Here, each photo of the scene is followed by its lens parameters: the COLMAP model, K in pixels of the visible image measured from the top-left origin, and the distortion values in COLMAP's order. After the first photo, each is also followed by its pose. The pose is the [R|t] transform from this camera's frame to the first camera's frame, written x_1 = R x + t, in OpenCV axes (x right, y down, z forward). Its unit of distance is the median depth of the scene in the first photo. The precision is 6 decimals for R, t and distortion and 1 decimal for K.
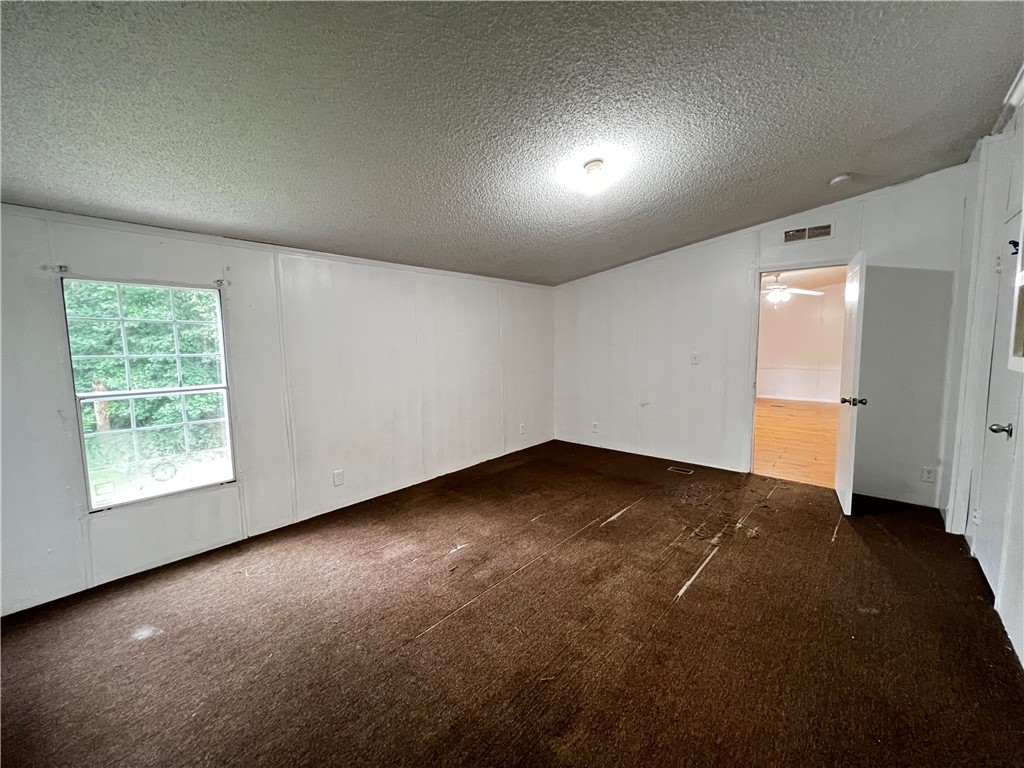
lens RADIAL K [[408.4, 0, 509.2], [0, 408.4, 386.3], [0, 0, 1]] dist [0.000645, 0.000083]
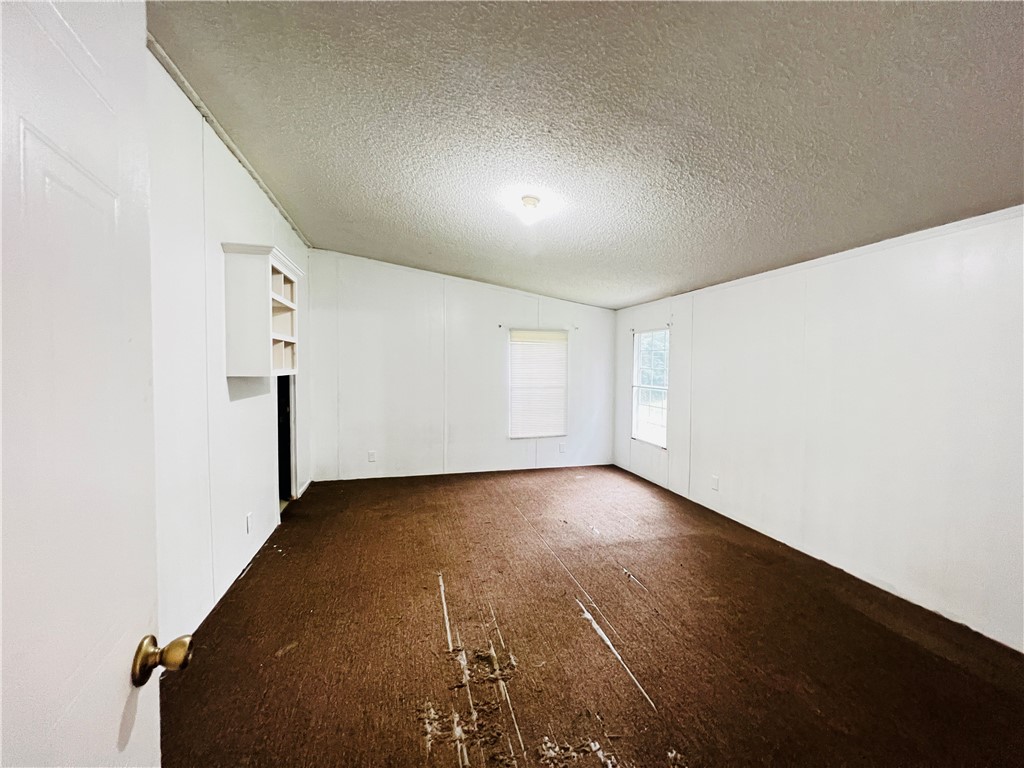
lens RADIAL K [[408.4, 0, 504.0], [0, 408.4, 384.4], [0, 0, 1]] dist [0.000645, 0.000083]
pose [[-0.564892, 0.044120, -0.823985, 0.908690], [-0.085152, 0.990122, 0.111393, -0.129934], [0.820760, 0.133089, -0.555555, 1.252633]]
